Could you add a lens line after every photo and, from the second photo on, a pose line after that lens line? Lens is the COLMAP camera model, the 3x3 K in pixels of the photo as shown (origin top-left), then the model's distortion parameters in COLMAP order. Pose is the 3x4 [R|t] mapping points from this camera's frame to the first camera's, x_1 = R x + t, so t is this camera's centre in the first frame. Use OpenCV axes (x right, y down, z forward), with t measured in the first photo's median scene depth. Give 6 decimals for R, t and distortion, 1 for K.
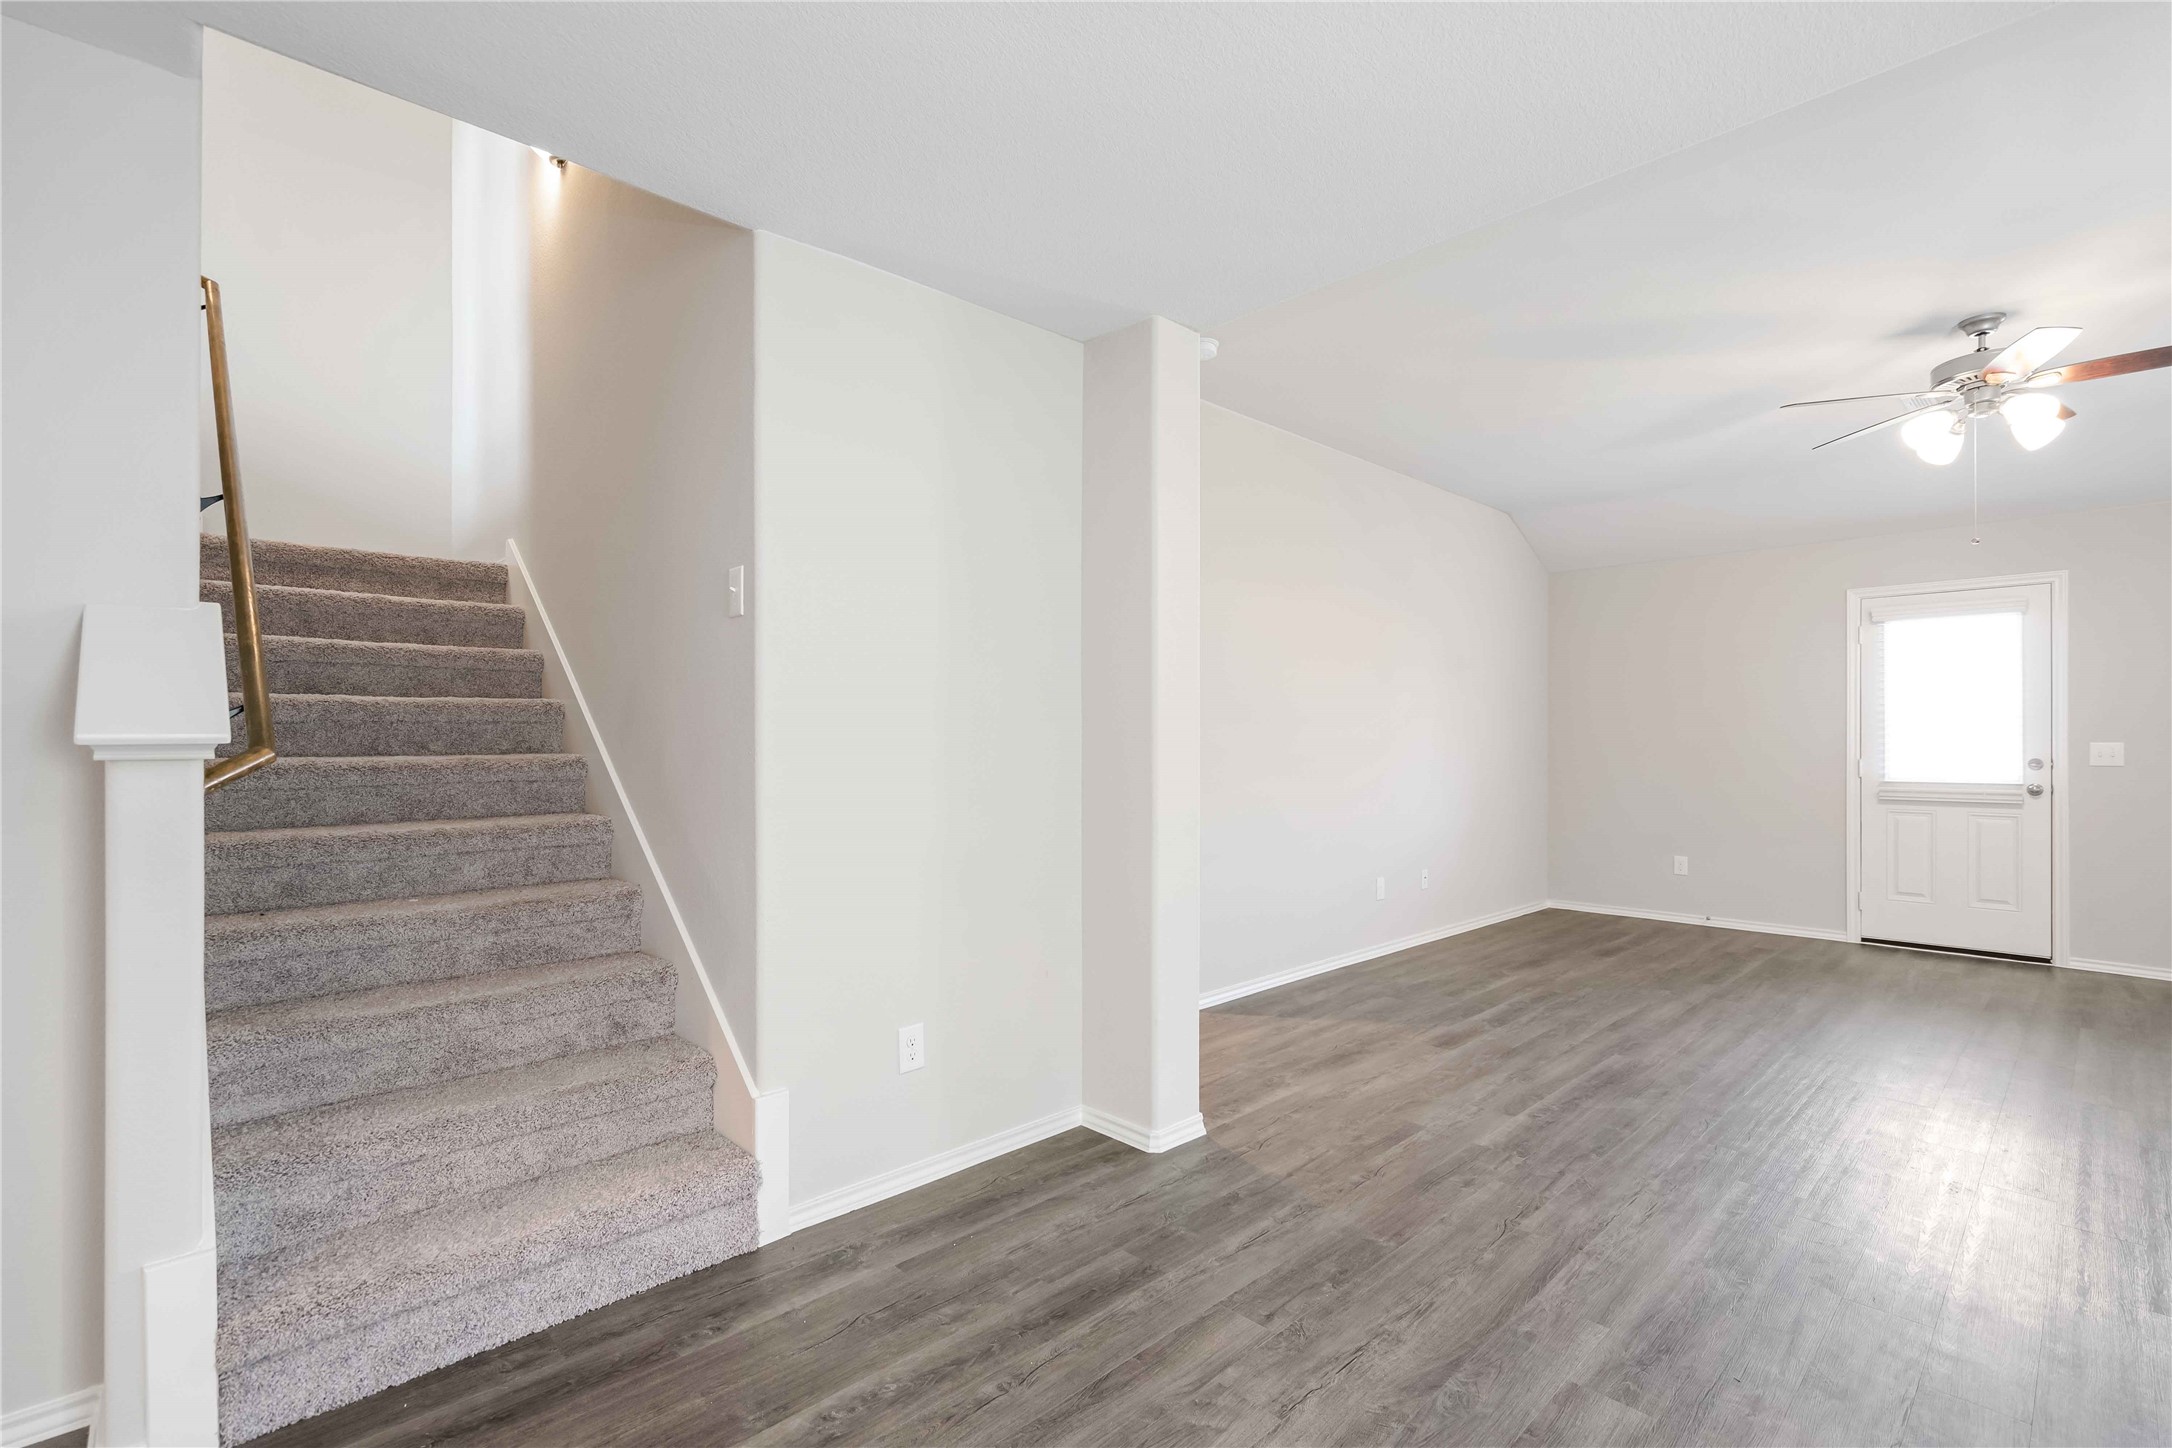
lens RADIAL K [[988.4, 0, 1081.0], [0, 988.4, 741.2], [0, 0, 1]] dist [-0.000174, 0.000593]
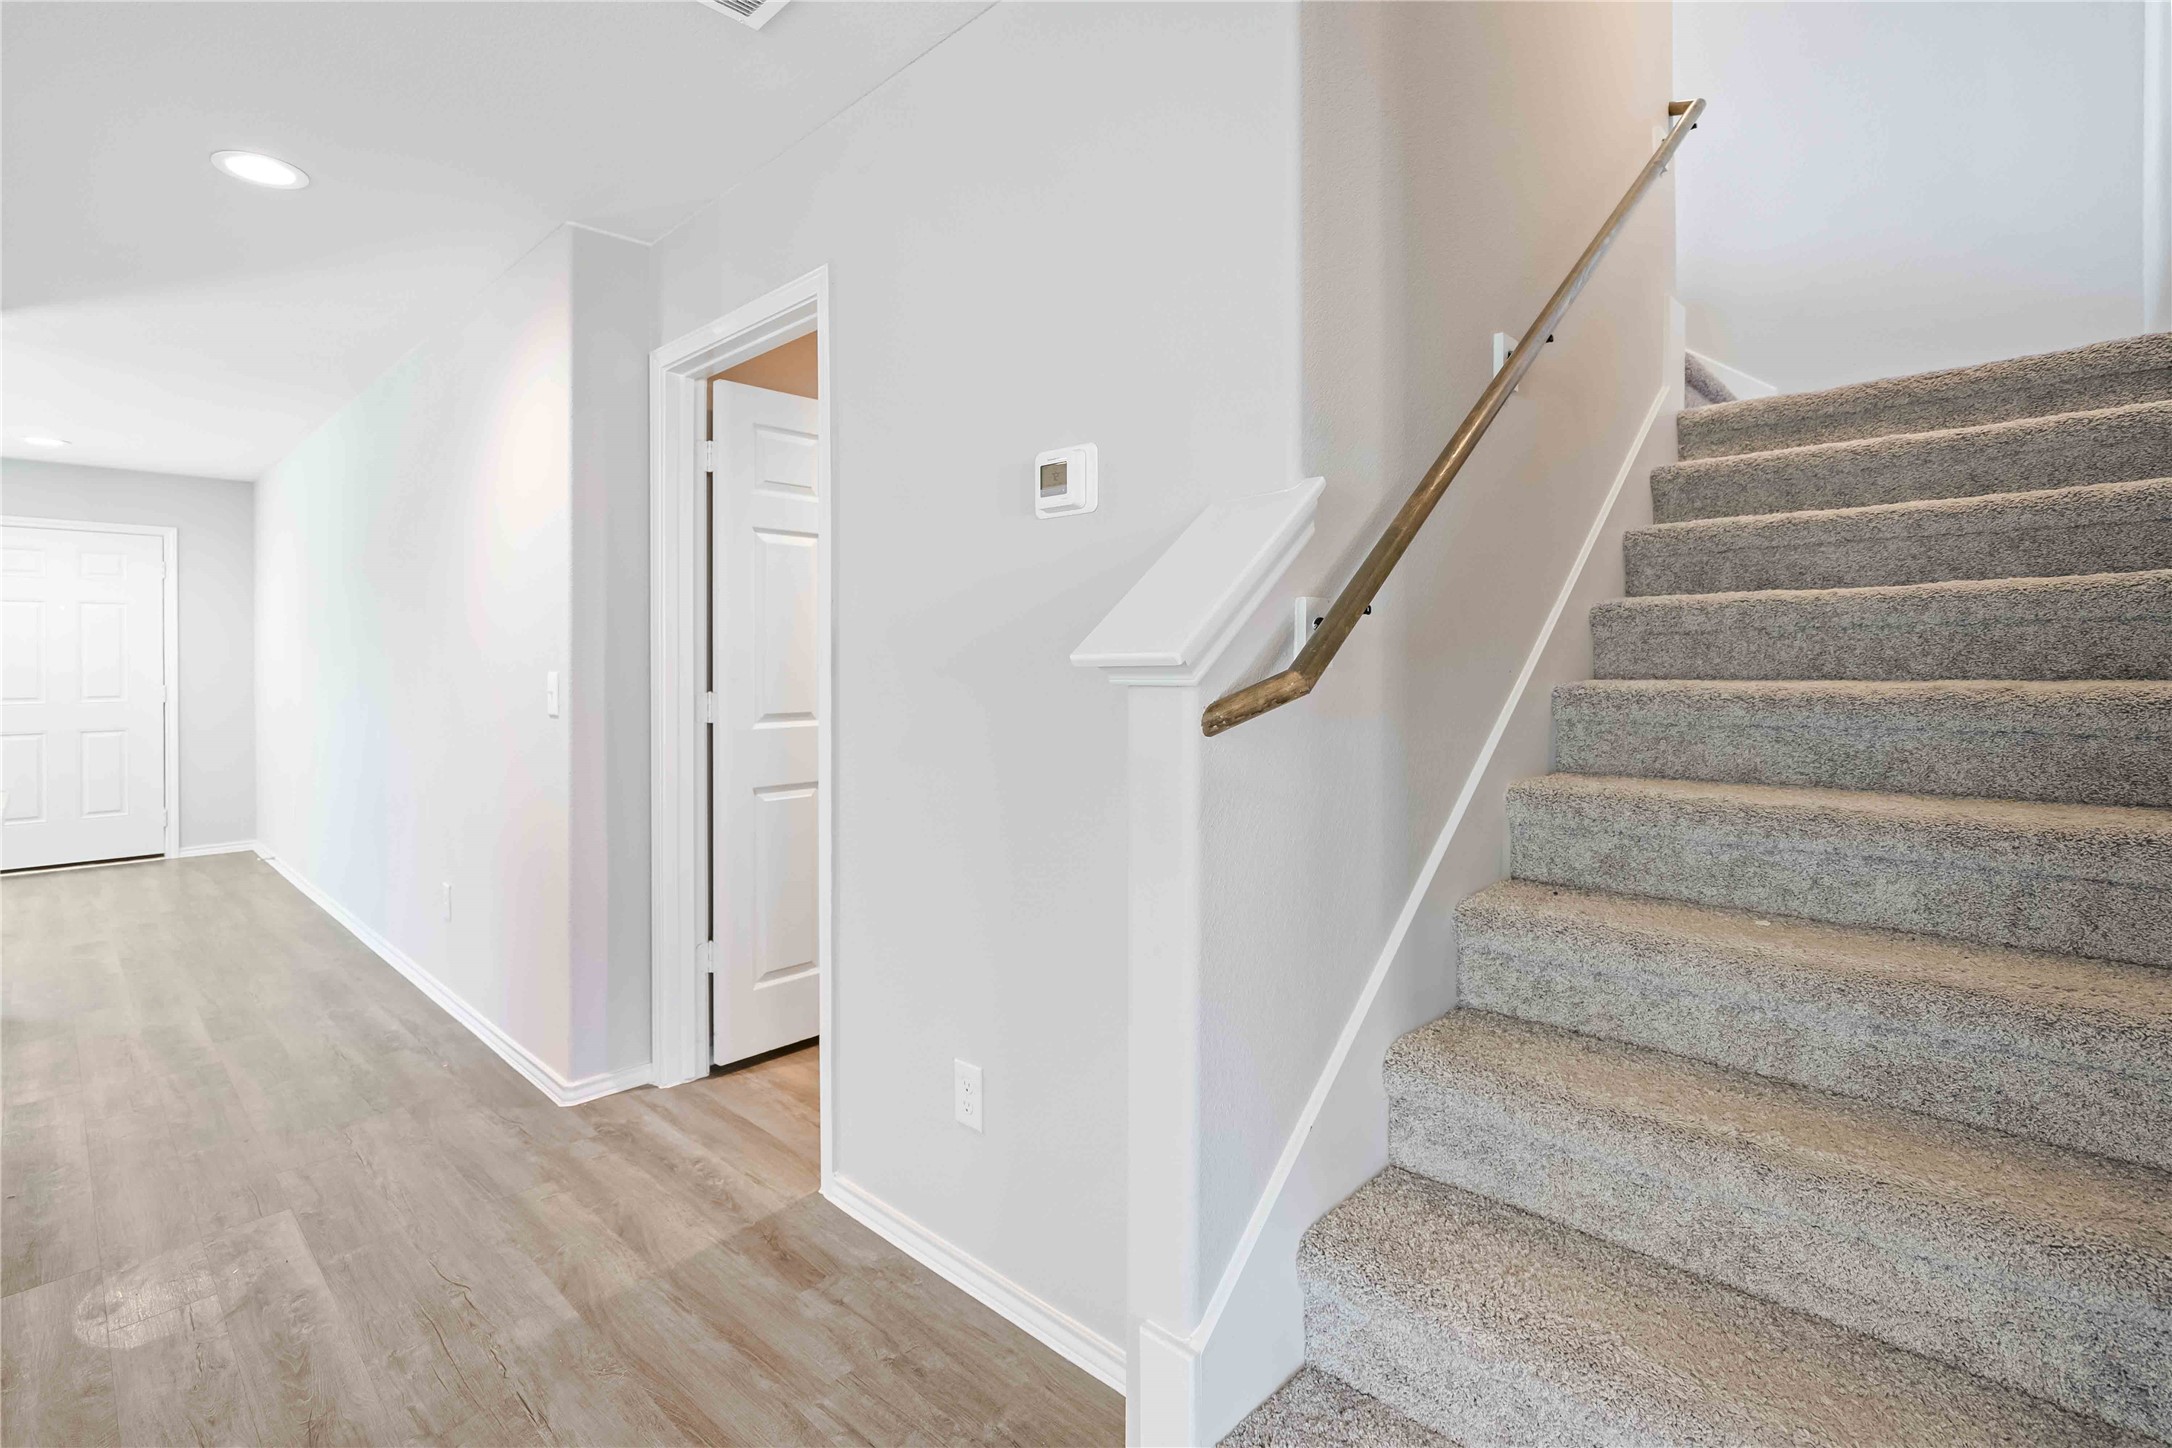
lens RADIAL K [[1000.8, 0, 1089.2], [0, 1000.8, 658.4], [0, 0, 1]] dist [-0.000418, -0.000334]
pose [[0.047677, -0.003480, -0.998857, -0.063298], [0.006990, 0.999971, -0.003150, -0.000568], [0.998838, -0.006832, 0.047700, 0.410093]]
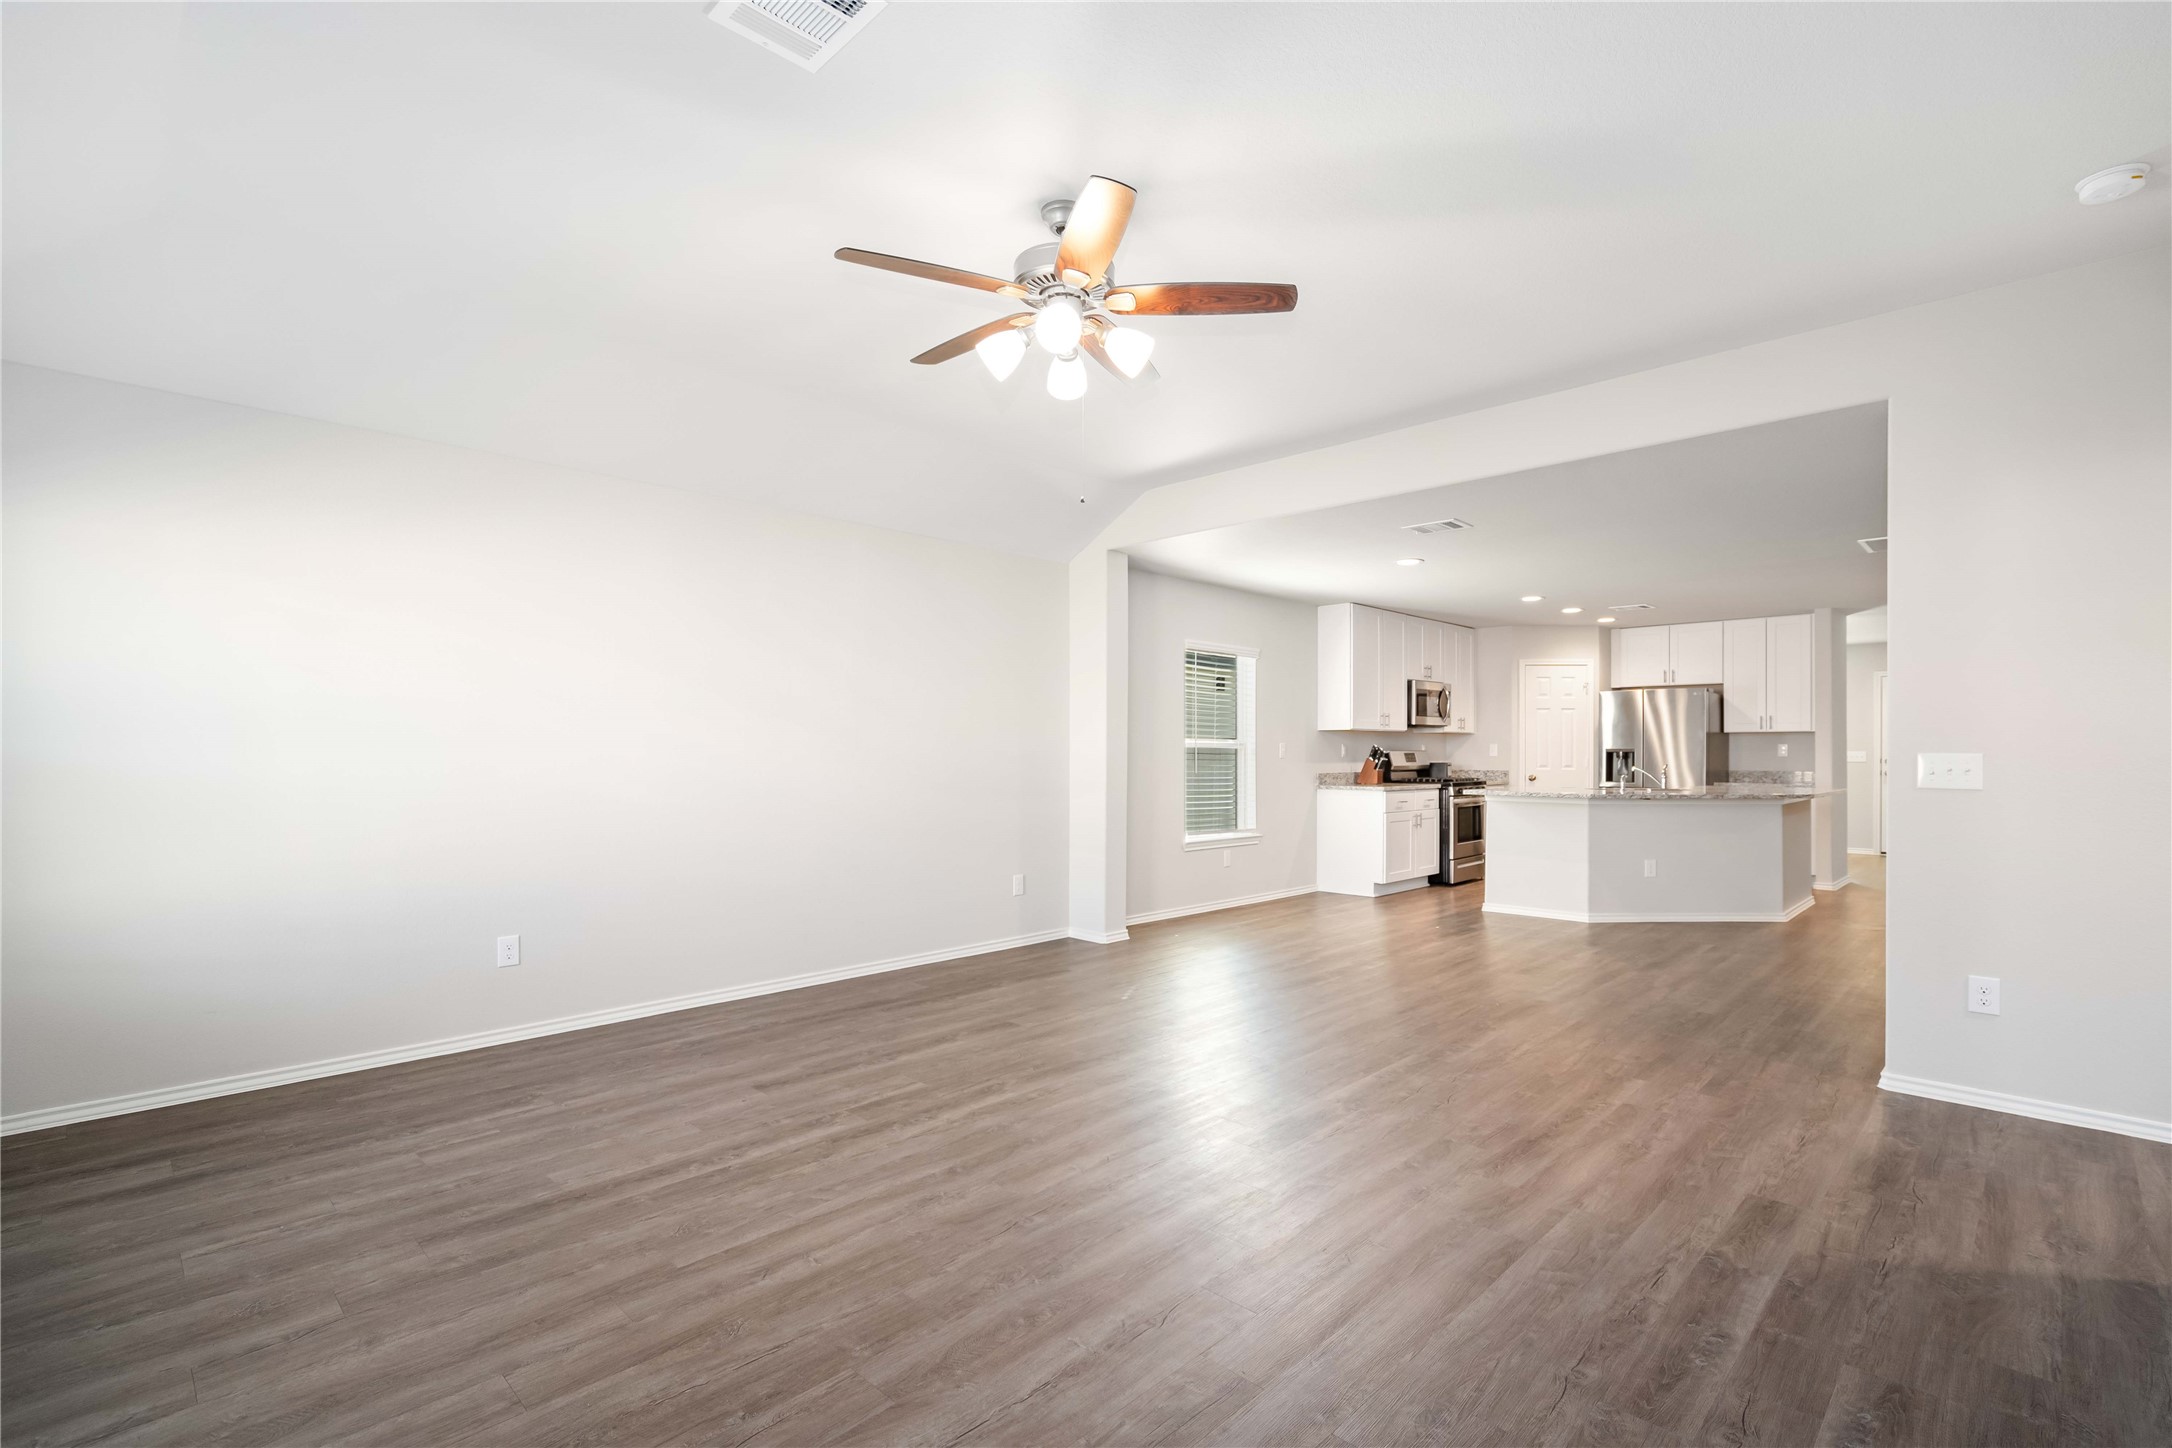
lens RADIAL K [[990.0, 0, 1089.3], [0, 990.0, 768.0], [0, 0, 1]] dist [-0.000922, -0.000133]
pose [[-0.999434, -0.000236, -0.033634, 0.908181], [-0.000883, 0.999815, 0.019213, 0.000004], [0.033623, 0.019232, -0.999250, 1.764629]]
